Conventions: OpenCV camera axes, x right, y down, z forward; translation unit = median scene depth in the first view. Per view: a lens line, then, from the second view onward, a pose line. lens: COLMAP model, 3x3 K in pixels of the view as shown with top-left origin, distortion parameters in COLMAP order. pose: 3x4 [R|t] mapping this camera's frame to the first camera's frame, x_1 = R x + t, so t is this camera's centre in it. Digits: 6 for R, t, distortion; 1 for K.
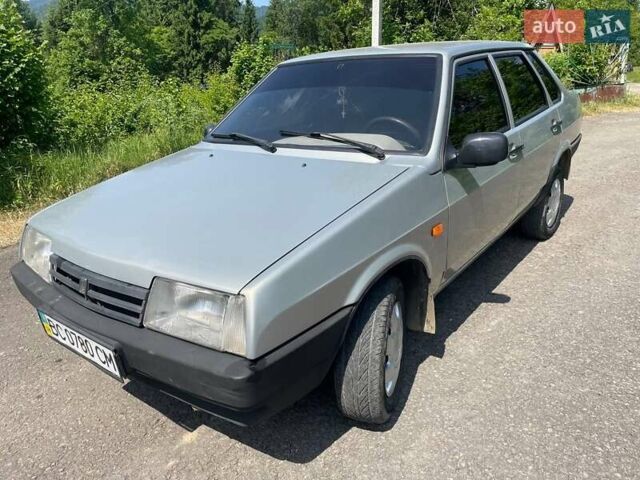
lens RADIAL K [[481.3, 0, 320.0], [0, 481.3, 240.0], [0, 0, 1]] dist [0.028097, -0.006081]
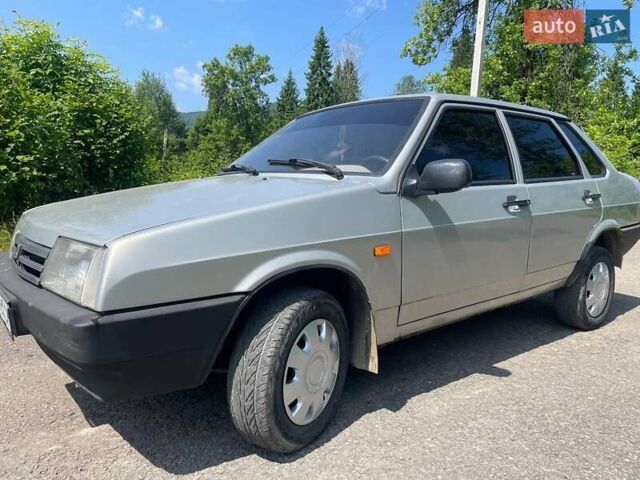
lens RADIAL K [[481.3, 0, 320.0], [0, 481.3, 240.0], [0, 0, 1]] dist [0.028097, -0.006081]
pose [[0.971972, 0.098969, -0.213250, 0.269658], [-0.142954, 0.968918, -0.201894, 0.136130], [0.186640, 0.226720, 0.955910, 0.072150]]
